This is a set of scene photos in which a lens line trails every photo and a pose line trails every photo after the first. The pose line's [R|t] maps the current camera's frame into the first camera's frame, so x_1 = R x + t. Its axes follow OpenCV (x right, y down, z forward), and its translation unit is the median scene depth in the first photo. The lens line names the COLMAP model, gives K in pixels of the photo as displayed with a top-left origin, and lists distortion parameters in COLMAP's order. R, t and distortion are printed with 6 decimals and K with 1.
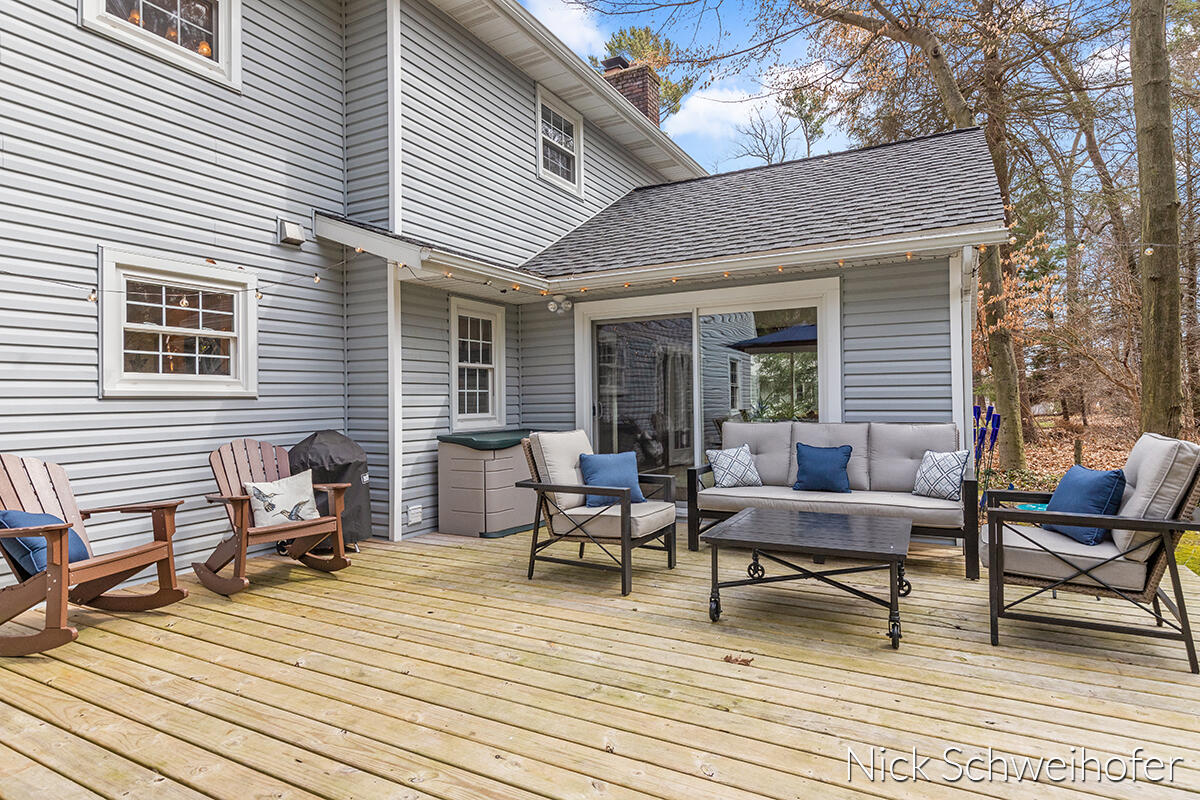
lens RADIAL K [[651.8, 0, 607.4], [0, 651.8, 393.4], [0, 0, 1]] dist [-0.002924, -0.000107]
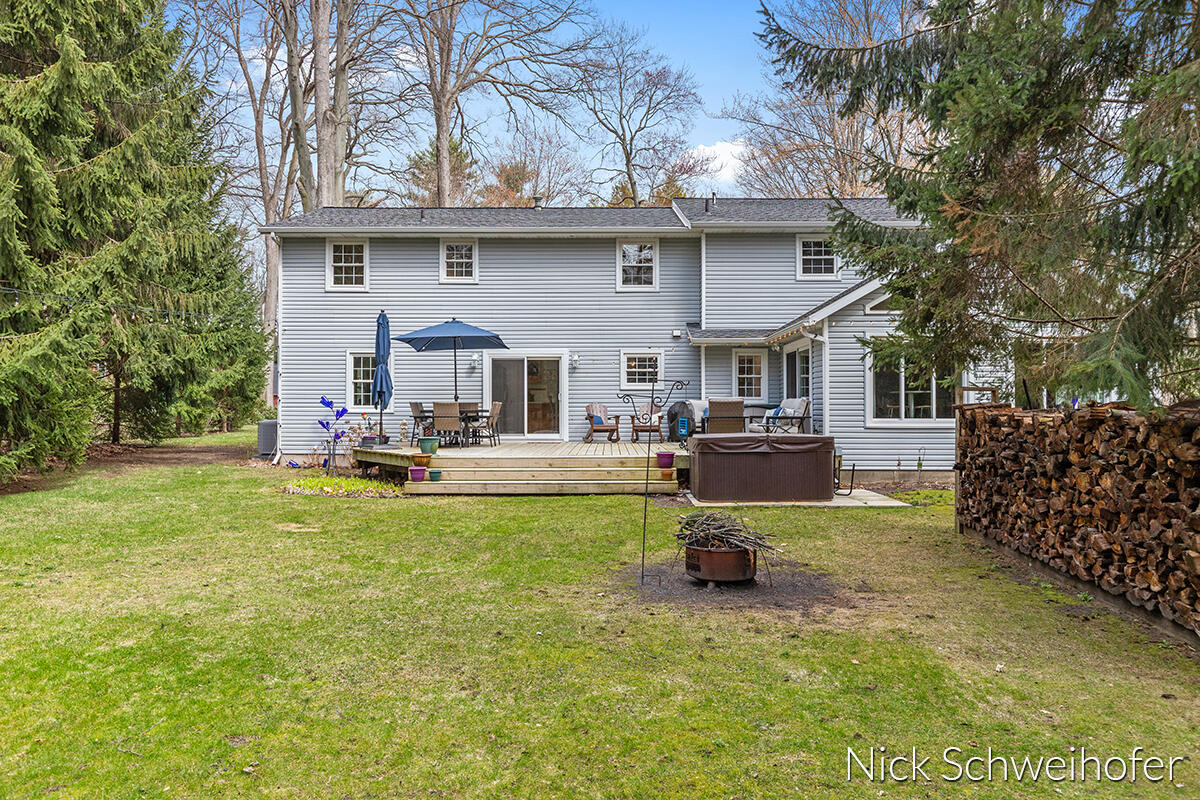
lens RADIAL K [[864.3, 0, 604.6], [0, 864.3, 405.0], [0, 0, 1]] dist [0.012431, 0.000324]
pose [[0.455791, 0.005300, -0.890071, 2.917884], [0.002706, 0.999969, 0.007341, 0.045086], [0.890083, -0.005754, 0.455762, -1.085897]]
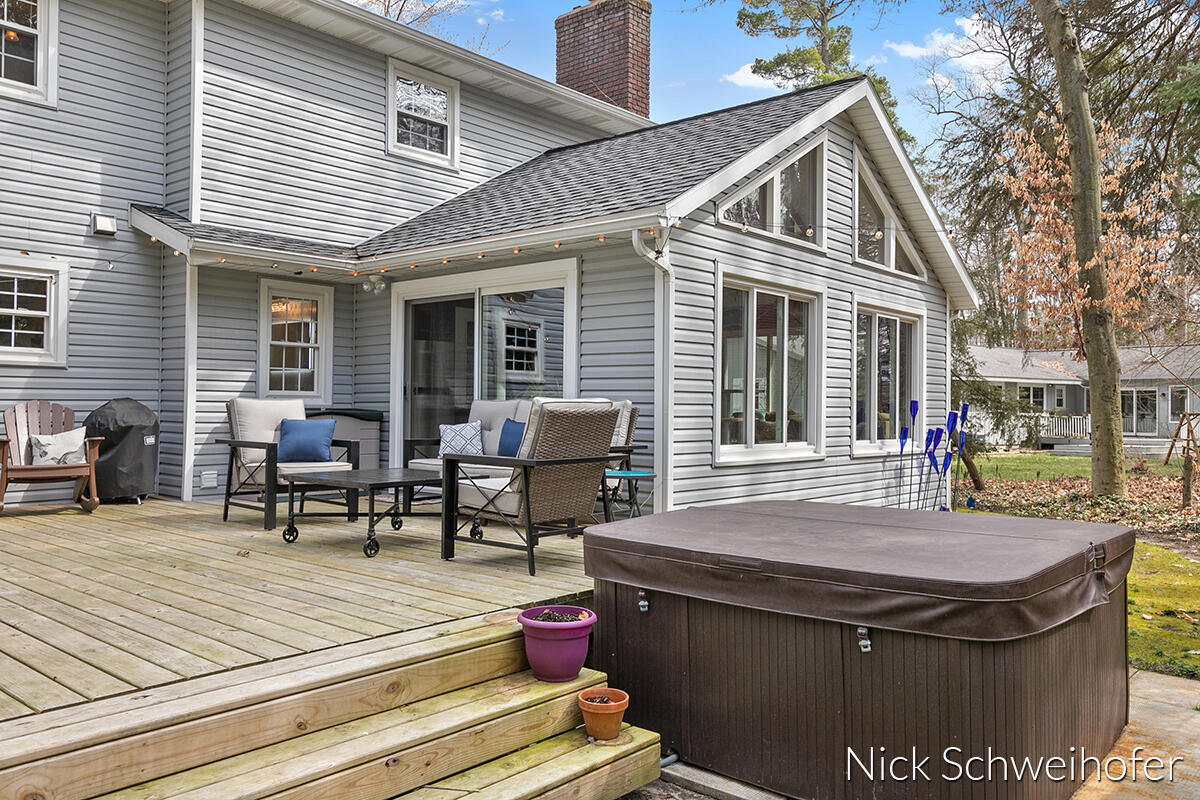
lens RADIAL K [[927.4, 0, 616.9], [0, 927.4, 397.1], [0, 0, 1]] dist [-0.003471, 0.010371]
pose [[0.976951, 0.020274, -0.212497, 0.776616], [-0.020475, 0.999790, 0.001255, 0.036207], [0.212477, 0.003125, 0.977161, -0.414450]]
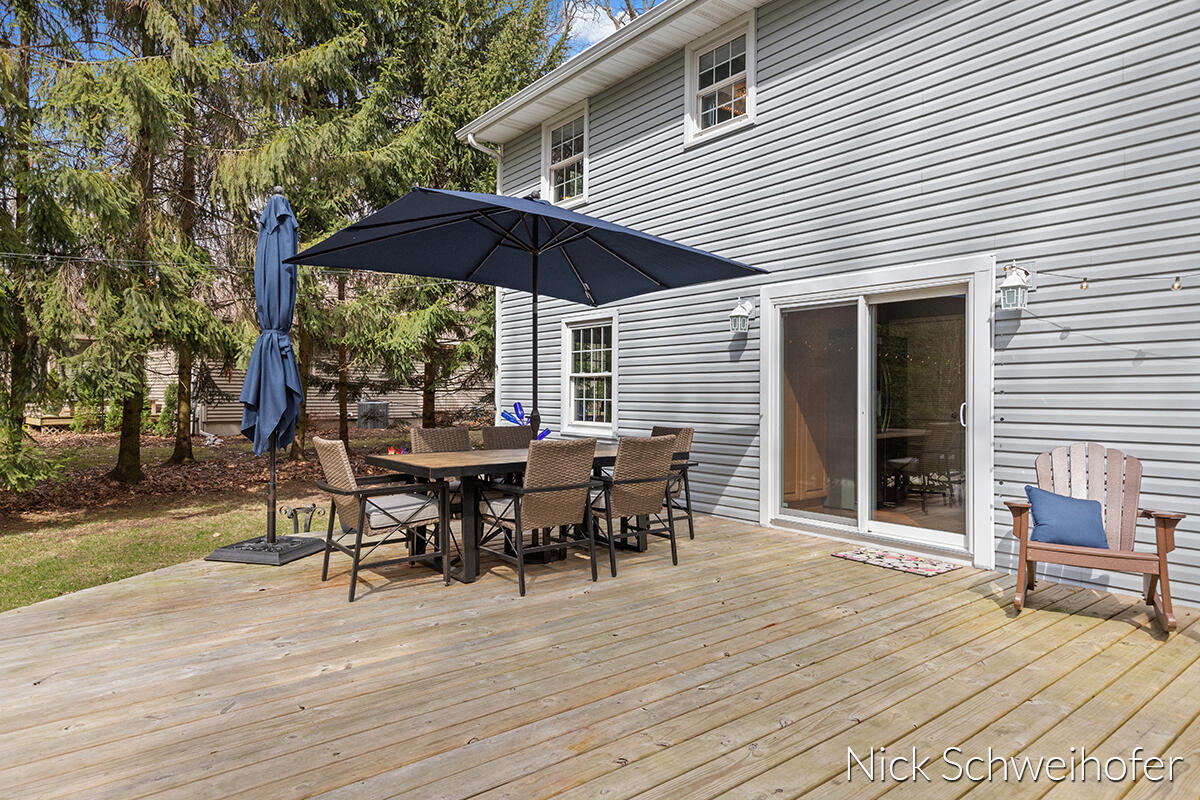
lens RADIAL K [[685.8, 0, 609.7], [0, 685.8, 402.4], [0, 0, 1]] dist [0.000402, -0.000553]
pose [[-0.383005, 0.024281, -0.923427, 0.338939], [0.009111, 0.999705, 0.022508, -0.008992], [0.923701, 0.000207, -0.383113, 0.477058]]
